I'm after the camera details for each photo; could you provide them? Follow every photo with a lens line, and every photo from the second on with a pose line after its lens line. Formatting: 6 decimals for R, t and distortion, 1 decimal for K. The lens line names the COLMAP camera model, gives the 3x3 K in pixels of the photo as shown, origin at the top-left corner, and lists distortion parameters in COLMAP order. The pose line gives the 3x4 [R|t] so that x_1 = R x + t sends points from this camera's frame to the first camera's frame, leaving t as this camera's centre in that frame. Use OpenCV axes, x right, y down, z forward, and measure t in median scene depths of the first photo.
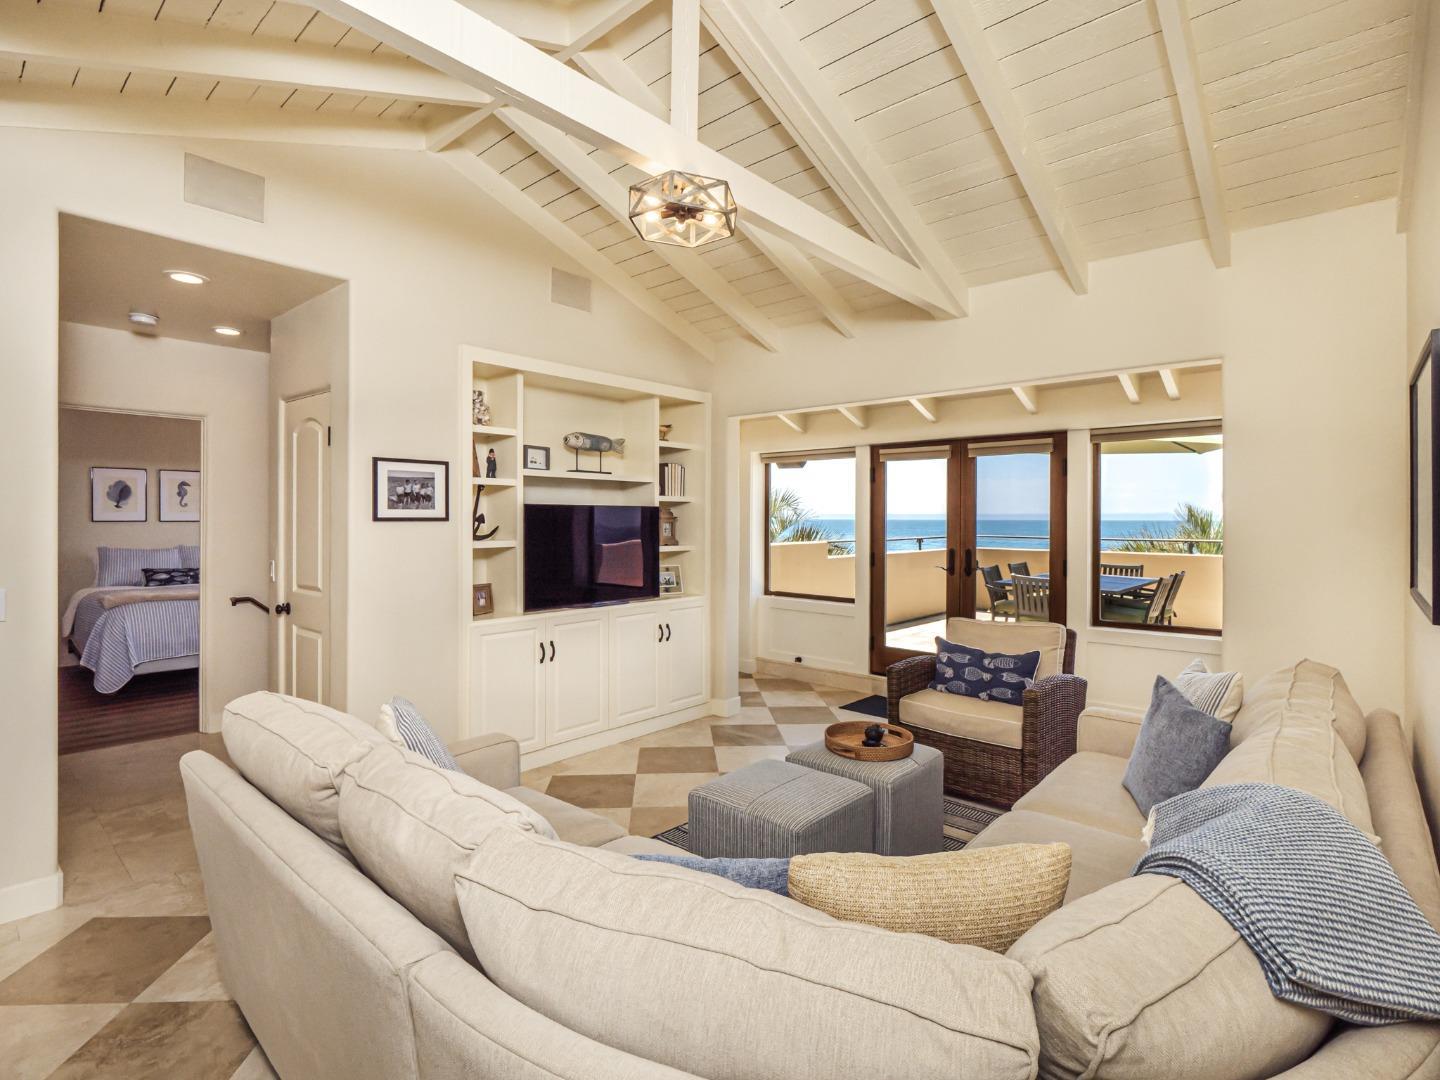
lens RADIAL K [[707.6, 0, 715.5], [0, 707.6, 534.9], [0, 0, 1]] dist [-0.004848, 0.000001]
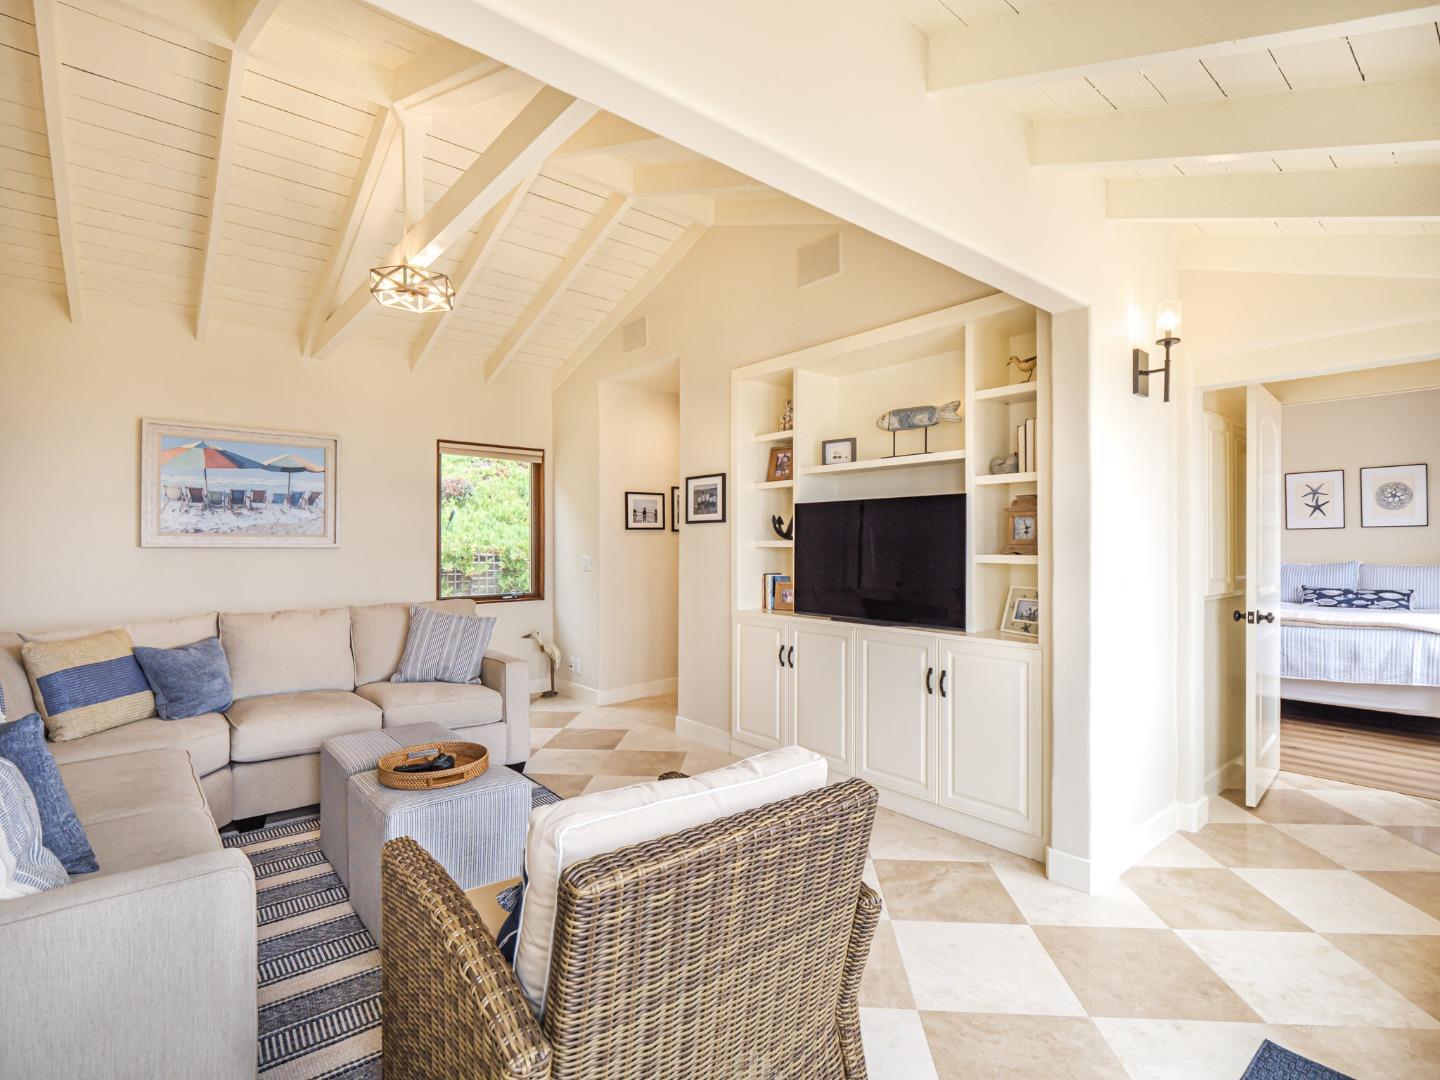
lens RADIAL K [[707.6, 0, 715.5], [0, 707.6, 534.9], [0, 0, 1]] dist [-0.004848, 0.000001]
pose [[-0.137957, -0.011204, -0.990375, 0.762604], [-0.018391, 0.999793, -0.008748, 0.011228], [0.990267, 0.017007, -0.138135, 1.088377]]
